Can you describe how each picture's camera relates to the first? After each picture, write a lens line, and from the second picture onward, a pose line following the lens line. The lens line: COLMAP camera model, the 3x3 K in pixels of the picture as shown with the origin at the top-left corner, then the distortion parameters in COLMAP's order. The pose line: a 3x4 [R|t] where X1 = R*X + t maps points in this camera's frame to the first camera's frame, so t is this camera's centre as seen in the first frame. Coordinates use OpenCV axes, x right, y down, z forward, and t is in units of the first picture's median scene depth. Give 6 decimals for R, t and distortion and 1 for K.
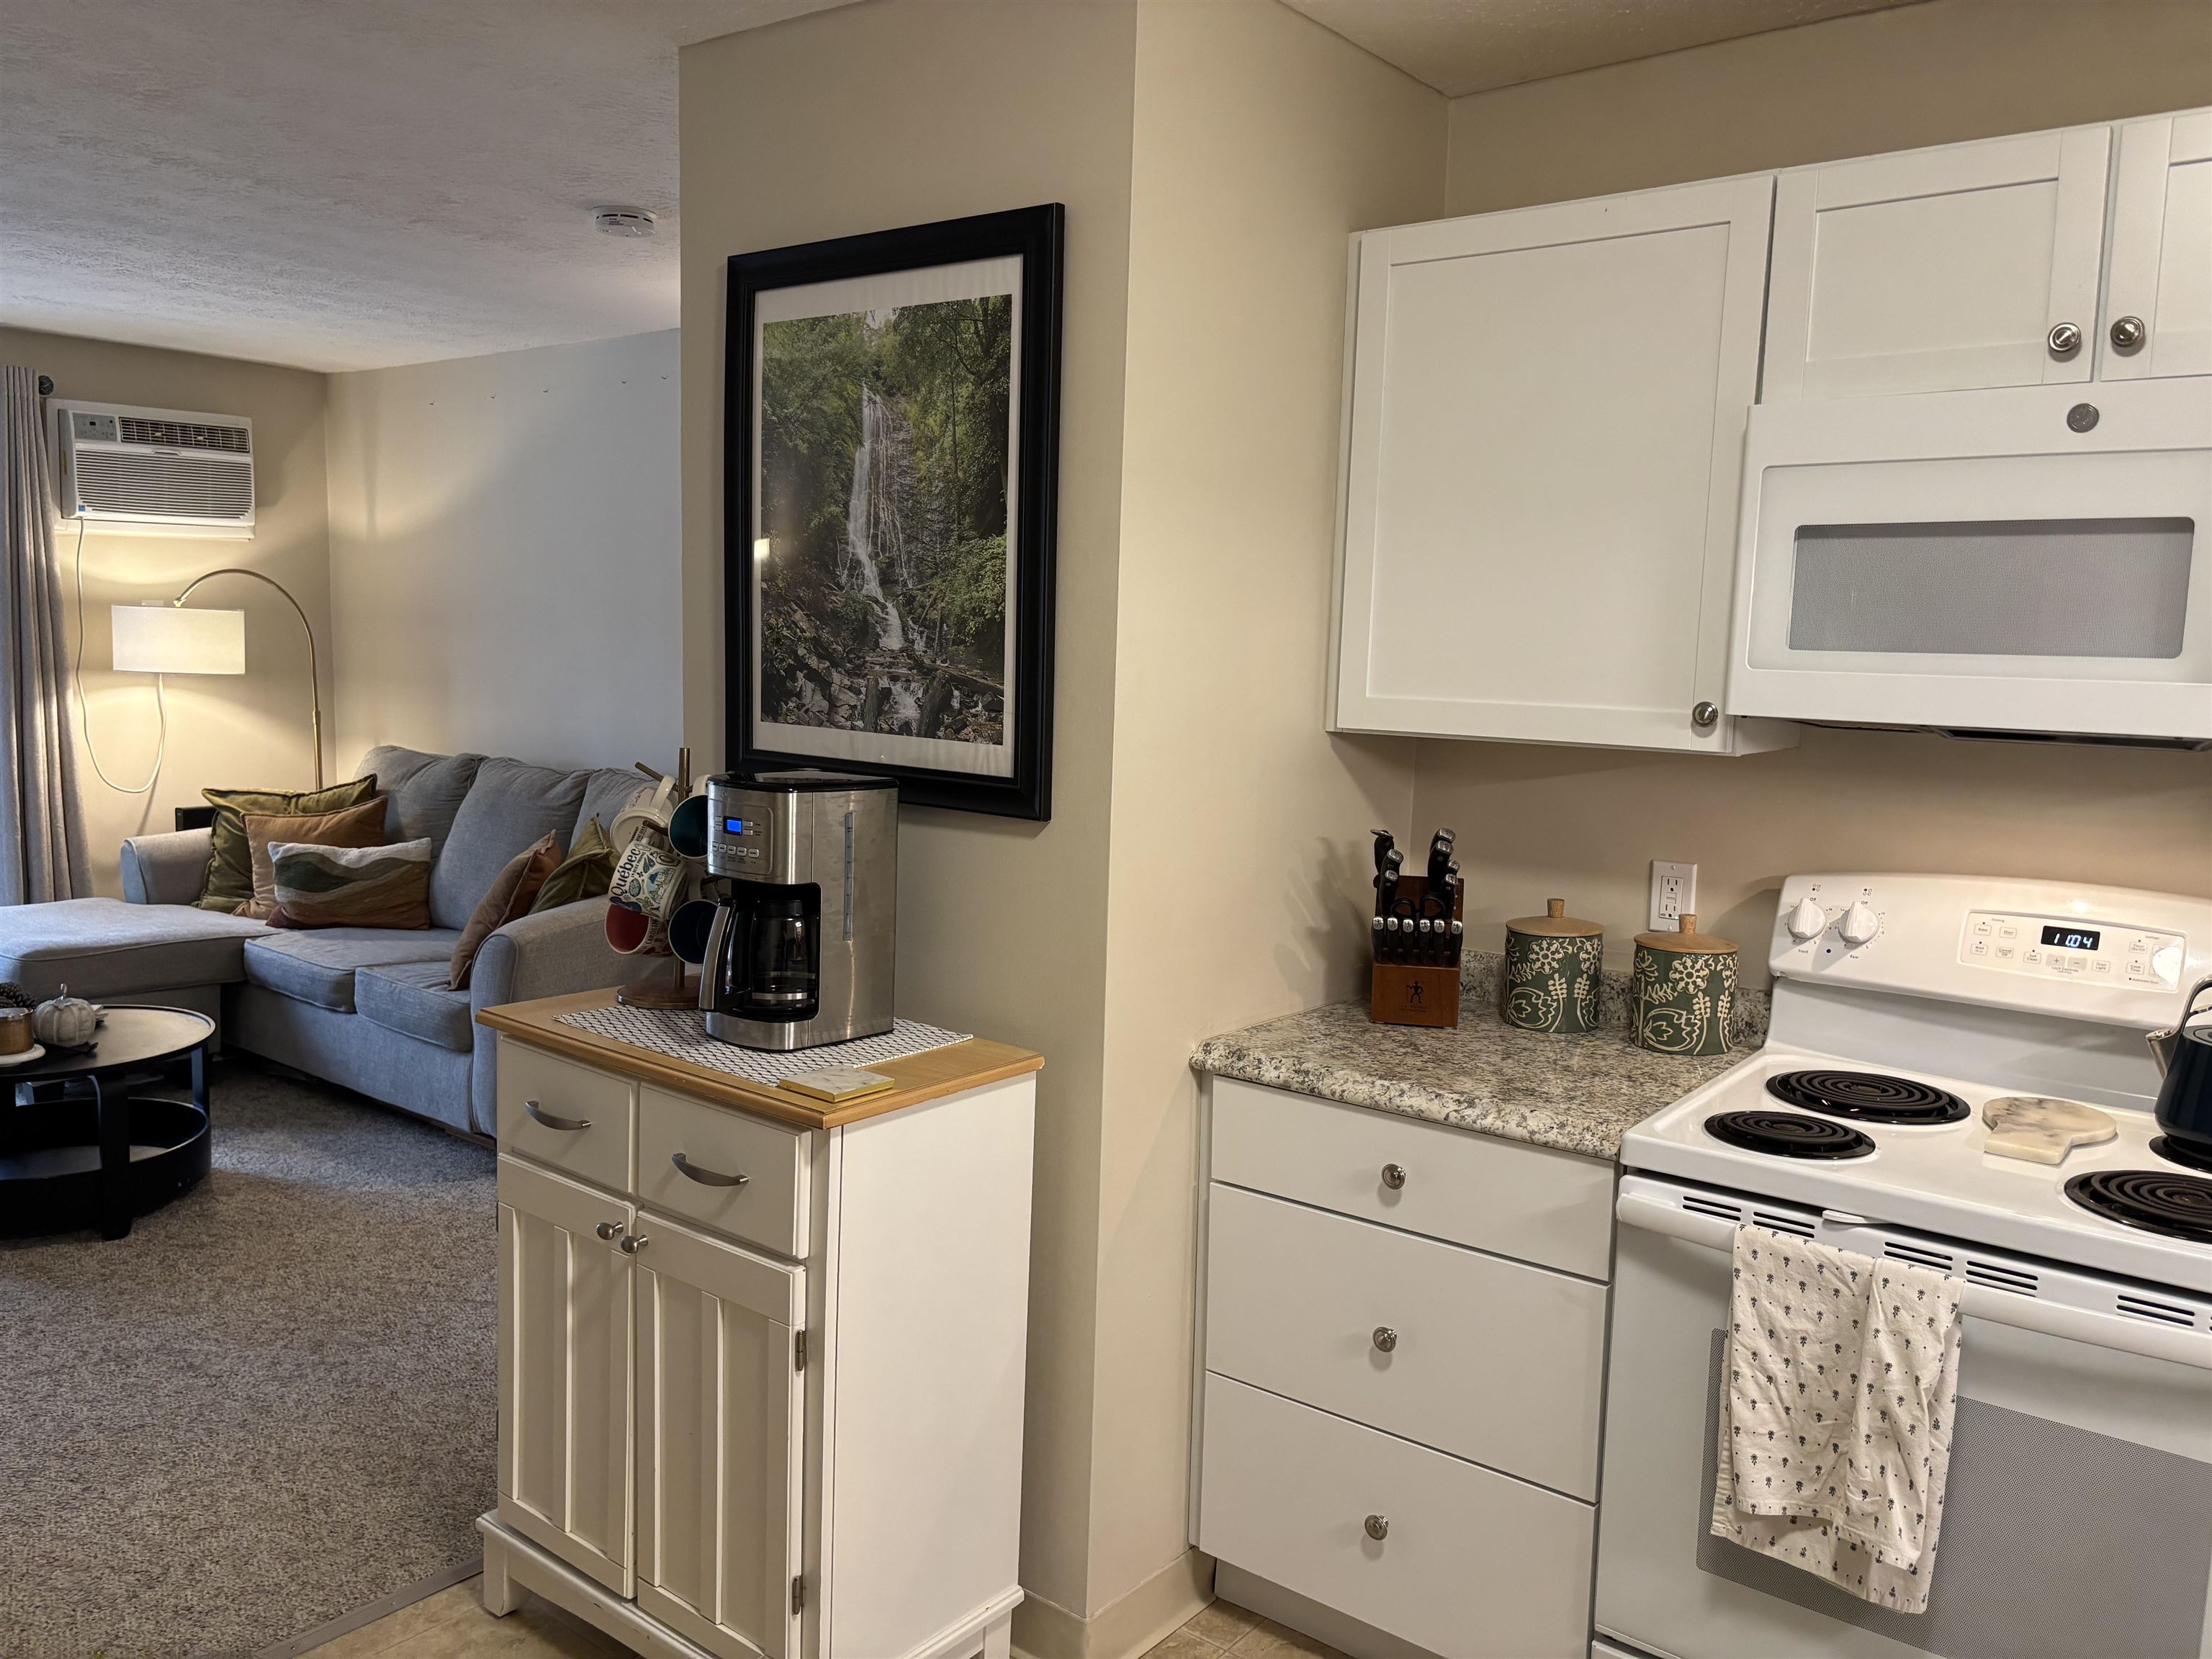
lens RADIAL K [[1674.7, 0, 1141.3], [0, 1674.7, 837.1], [0, 0, 1]] dist [0.107573, -0.152154]
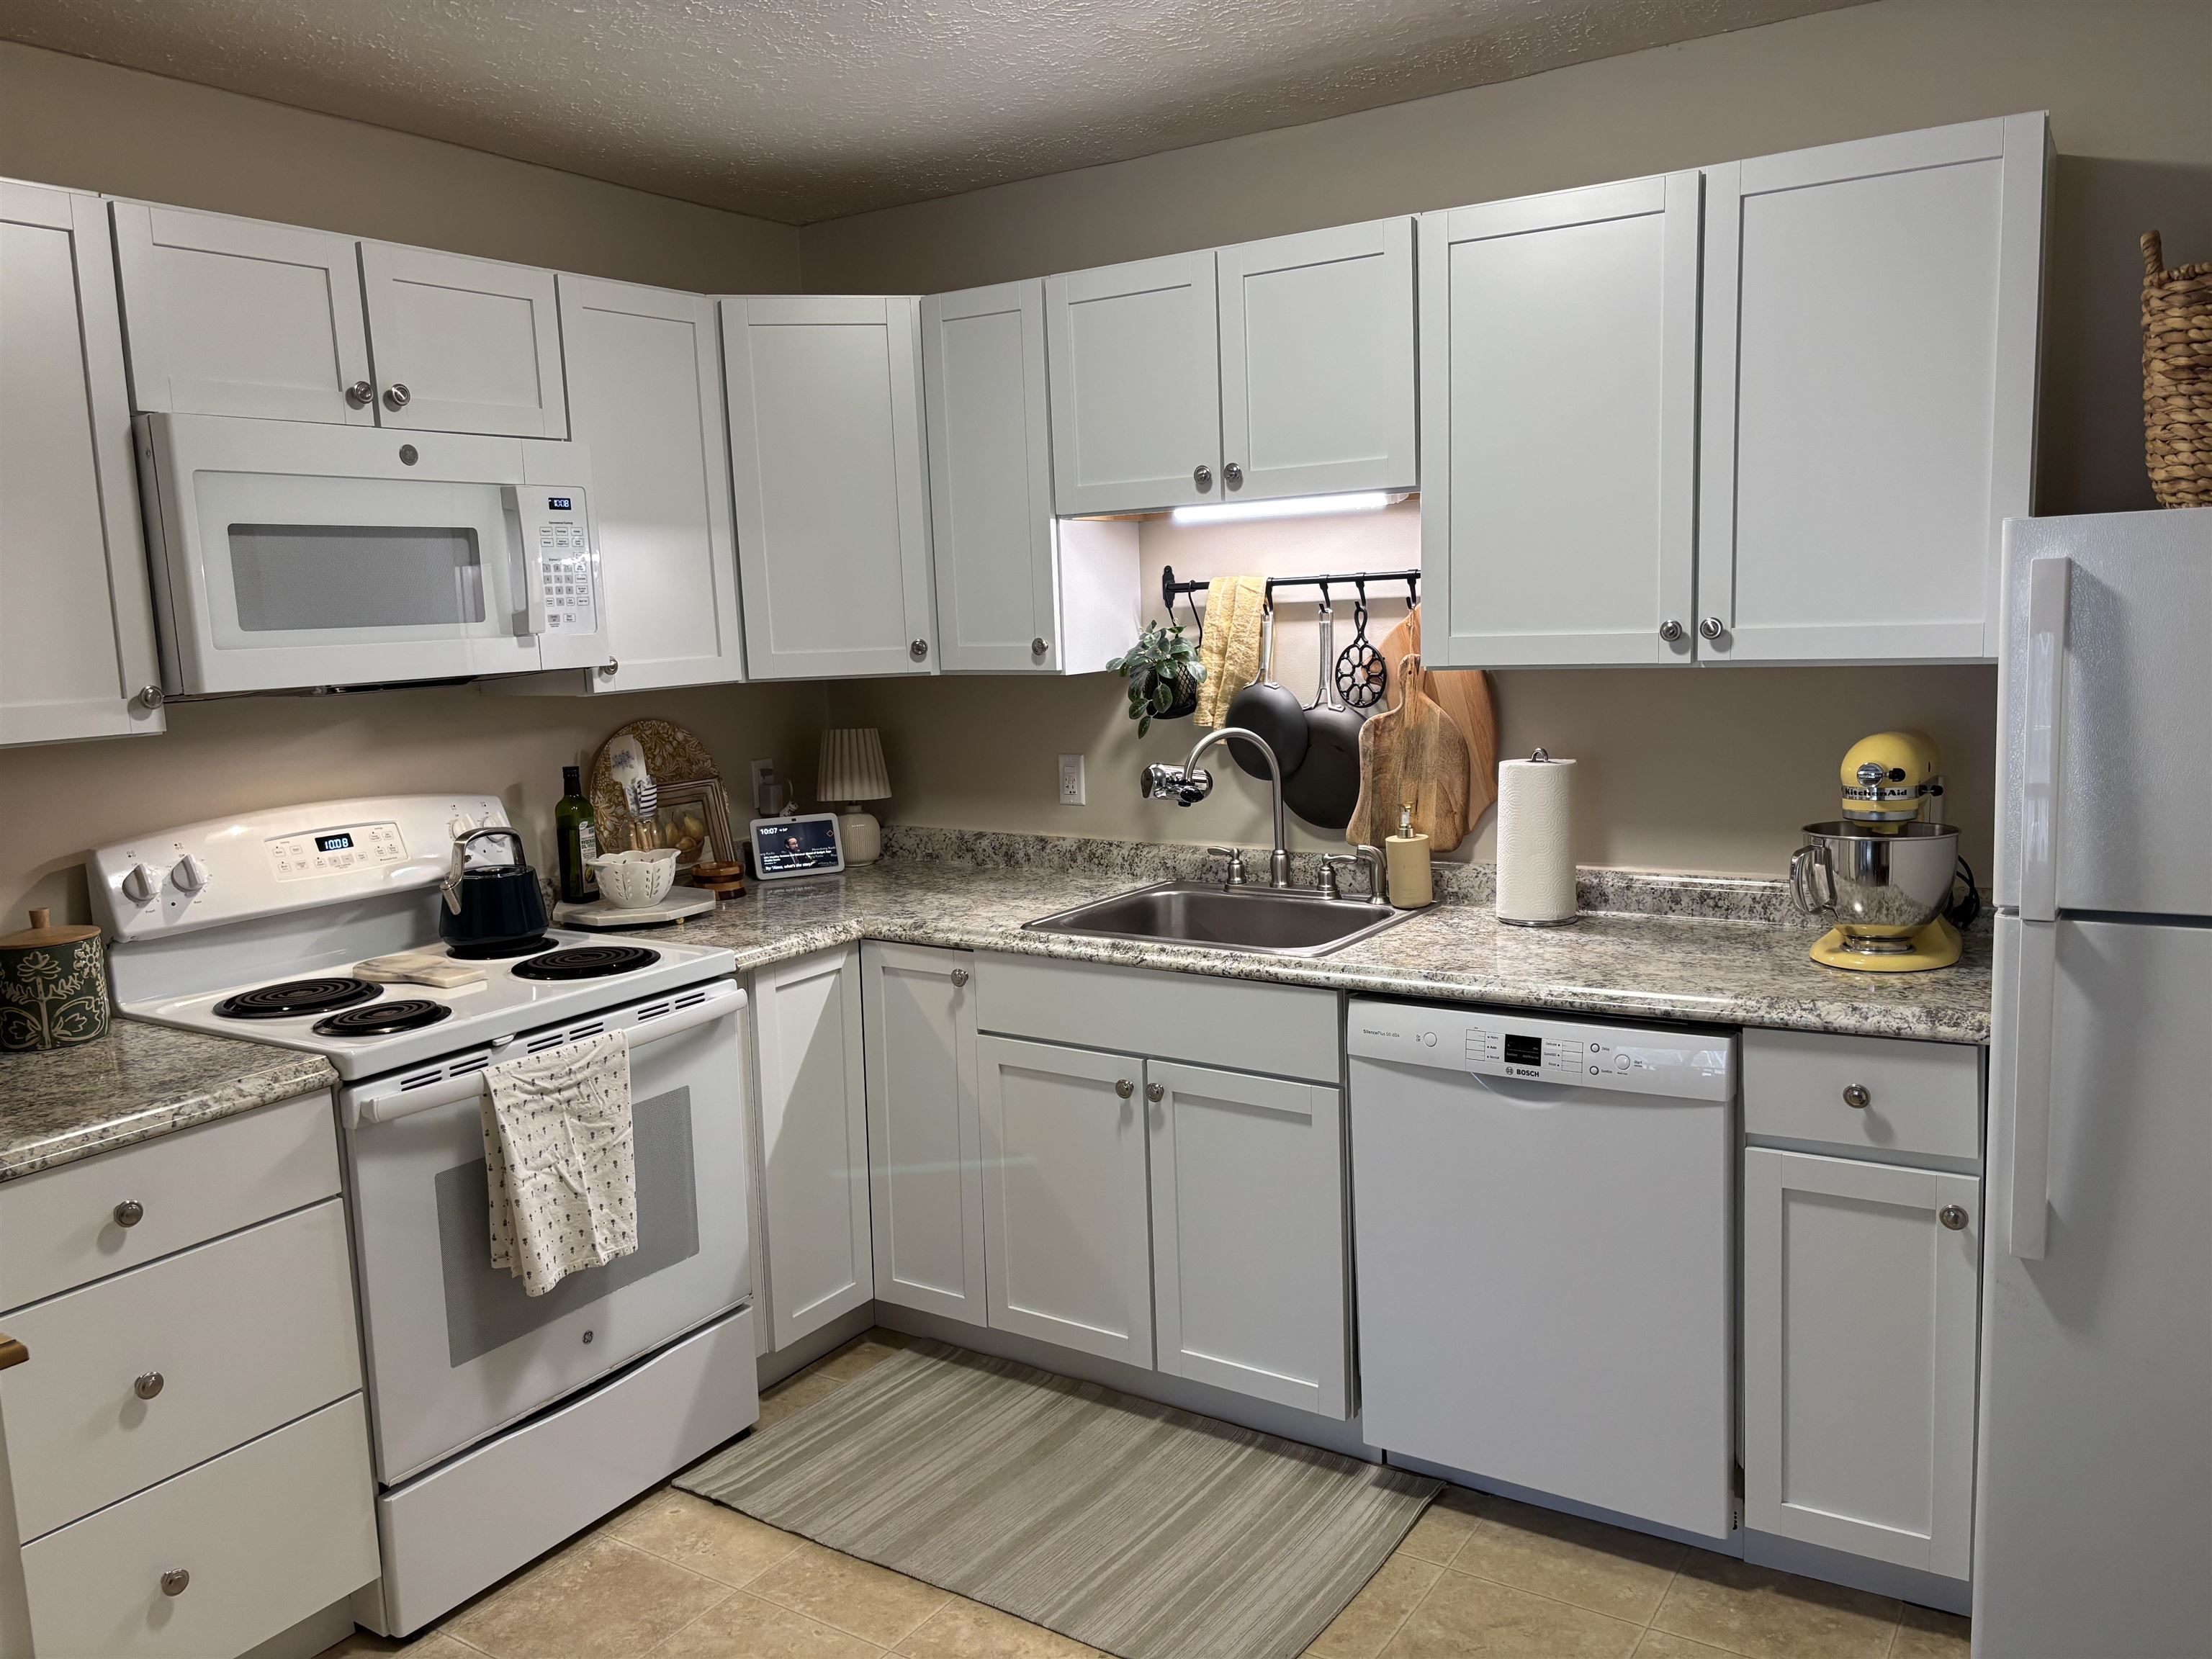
lens RADIAL K [[1649.4, 0, 1106.0], [0, 1649.4, 829.5], [0, 0, 1]] dist [0.016637, -0.004807]
pose [[-0.089532, -0.161431, 0.982814, -0.707127], [0.153399, 0.972768, 0.173755, -0.075019], [-0.984100, 0.166320, -0.062331, 0.454972]]
